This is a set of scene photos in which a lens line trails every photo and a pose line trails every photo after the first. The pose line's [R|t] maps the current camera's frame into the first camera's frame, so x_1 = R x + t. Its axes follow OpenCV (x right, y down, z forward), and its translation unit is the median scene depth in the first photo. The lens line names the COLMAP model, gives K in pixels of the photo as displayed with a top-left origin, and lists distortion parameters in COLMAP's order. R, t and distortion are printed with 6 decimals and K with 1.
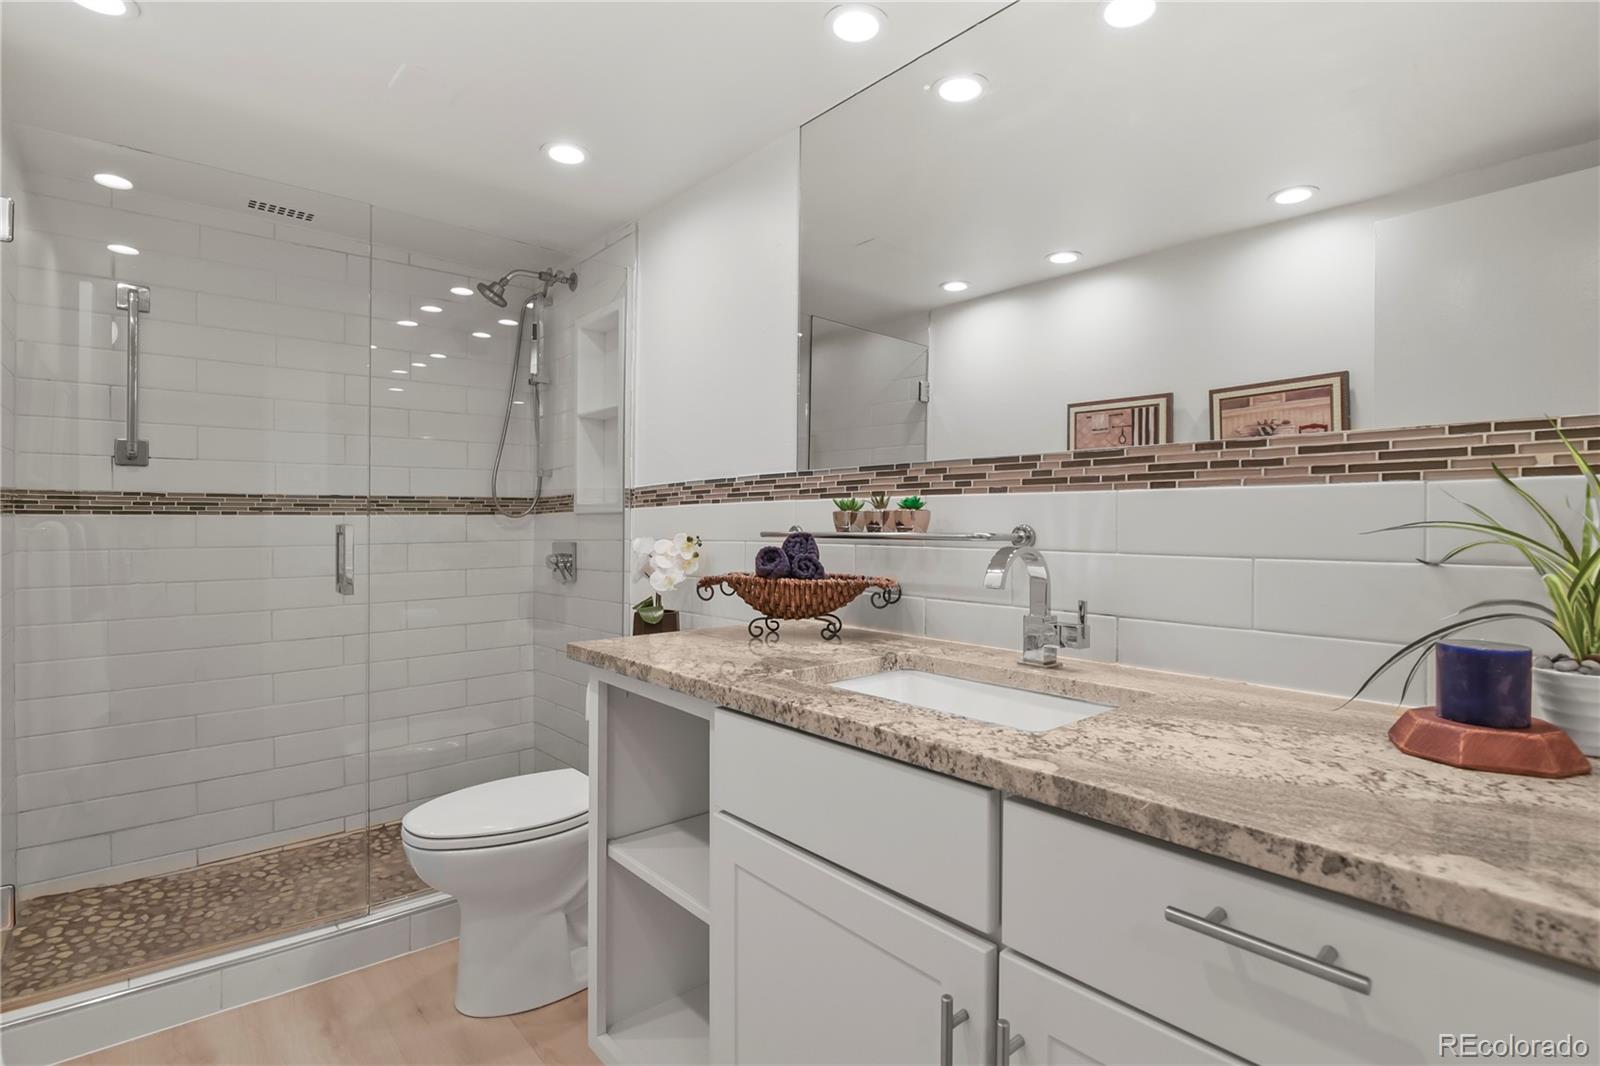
lens RADIAL K [[772.8, 0, 808.3], [0, 772.8, 529.1], [0, 0, 1]] dist [-0.003360, -0.007660]
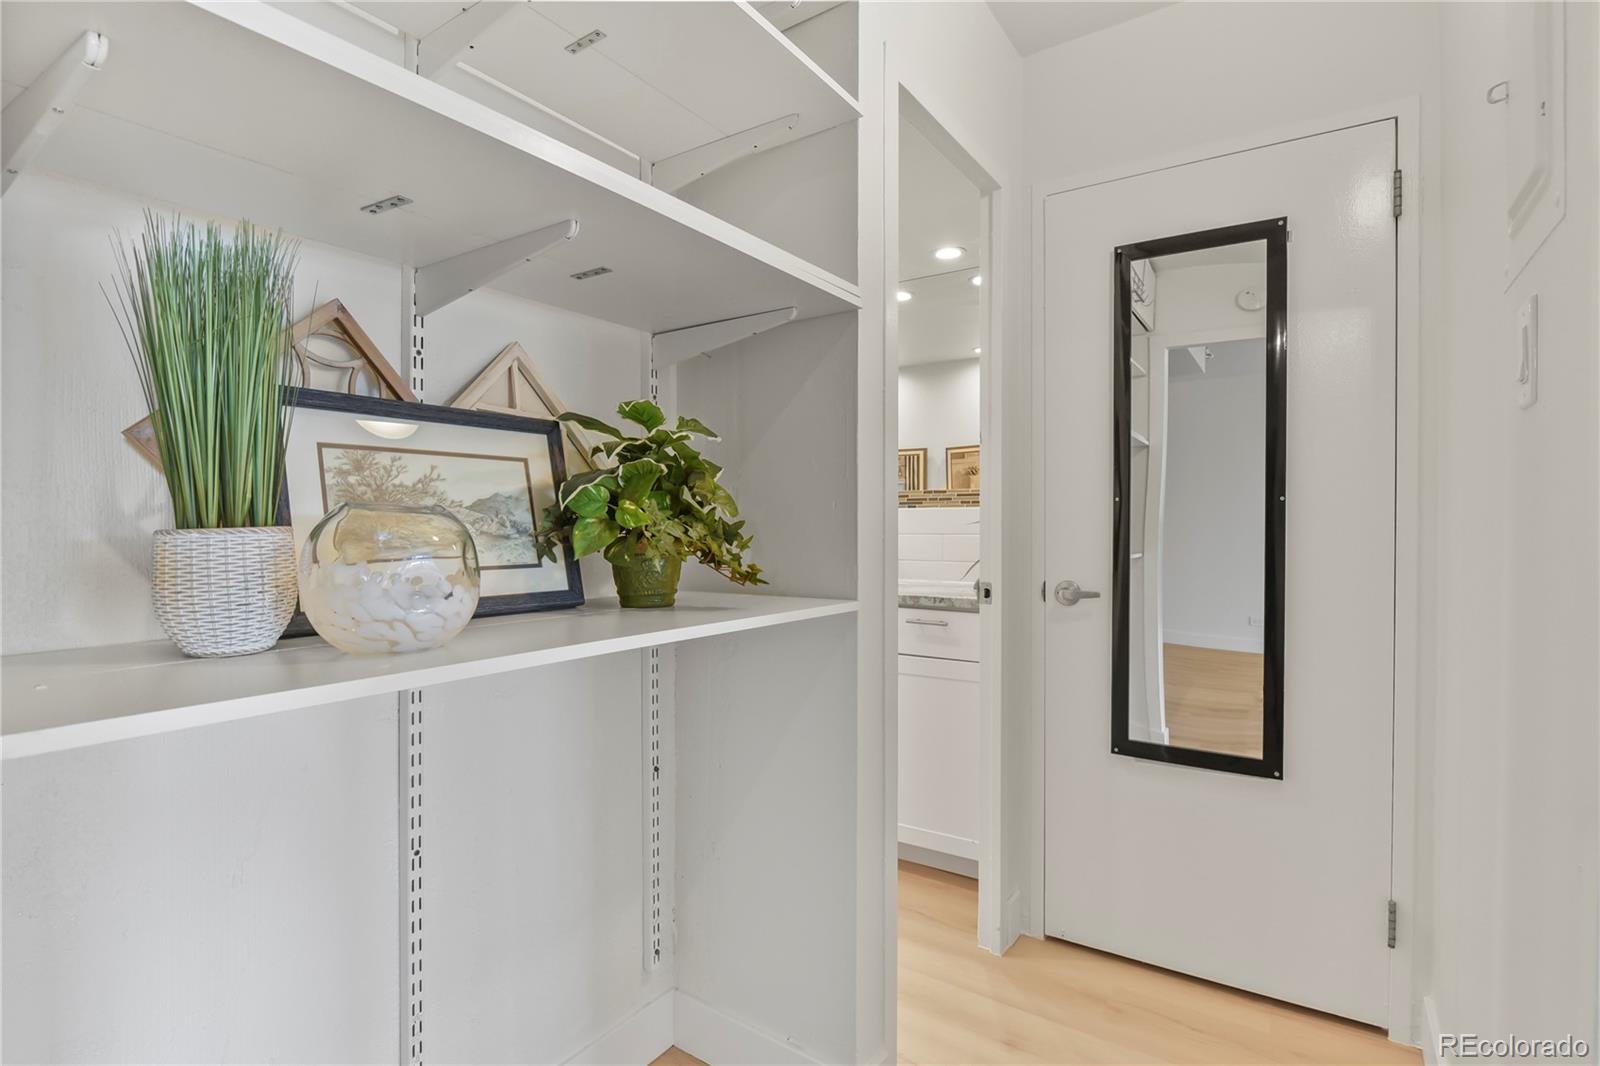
lens RADIAL K [[772.8, 0, 808.3], [0, 772.8, 529.1], [0, 0, 1]] dist [-0.003360, -0.007660]
pose [[0.966385, -0.002981, 0.257081, -0.253331], [0.003355, 0.999994, -0.001017, 0.008664], [-0.257076, 0.001846, 0.966389, -0.662065]]
